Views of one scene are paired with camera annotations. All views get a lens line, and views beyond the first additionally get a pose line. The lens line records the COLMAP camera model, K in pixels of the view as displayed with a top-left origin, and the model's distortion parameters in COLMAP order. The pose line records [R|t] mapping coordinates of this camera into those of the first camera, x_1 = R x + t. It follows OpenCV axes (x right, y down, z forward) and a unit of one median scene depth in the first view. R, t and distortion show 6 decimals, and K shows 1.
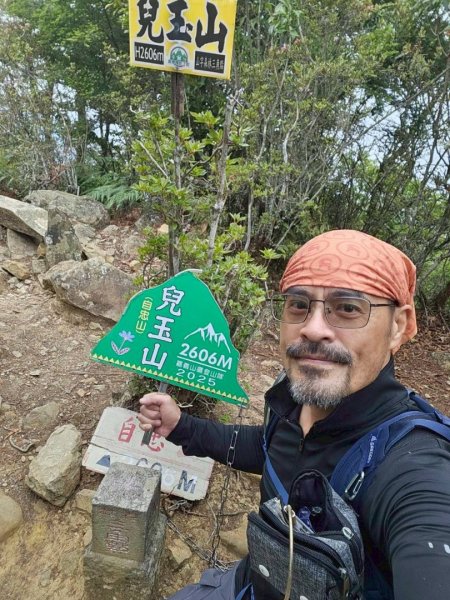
lens RADIAL K [[401.9, 0, 225.3], [0, 401.9, 307.3], [0, 0, 1]] dist [0.049255, -0.047178]
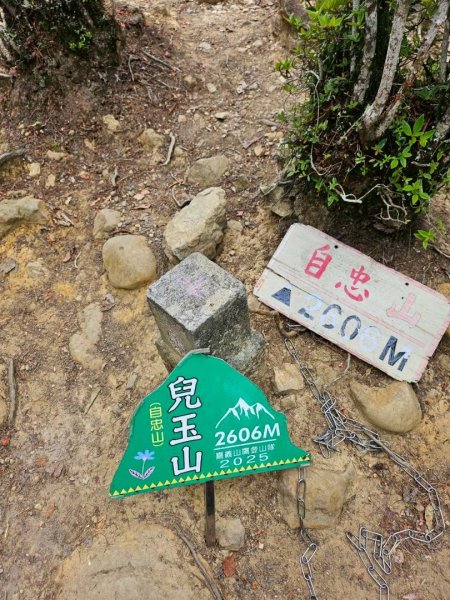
lens RADIAL K [[416.5, 0, 219.2], [0, 416.5, 299.2], [0, 0, 1]] dist [0.057679, -0.079434]
pose [[0.757169, 0.365910, -0.541115, 0.167802], [-0.039488, 0.852507, 0.521223, 0.053728], [0.652025, -0.373286, 0.659941, 0.434860]]
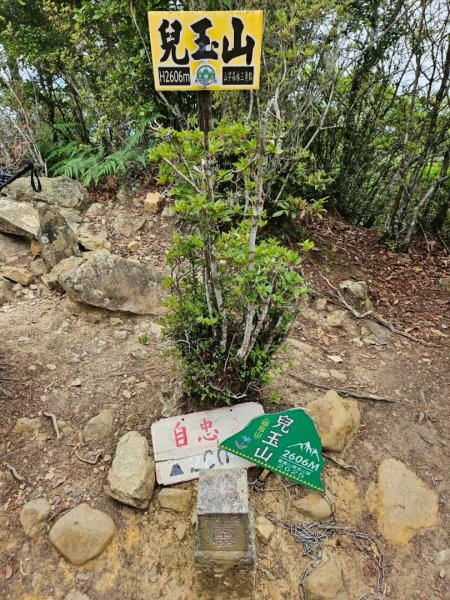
lens RADIAL K [[416.5, 0, 219.2], [0, 416.5, 299.2], [0, 0, 1]] dist [0.057679, -0.079434]
pose [[0.984232, -0.174754, 0.027352, -0.154814], [0.169578, 0.976219, 0.135053, -0.174640], [-0.050302, -0.128285, 0.990461, -0.040086]]
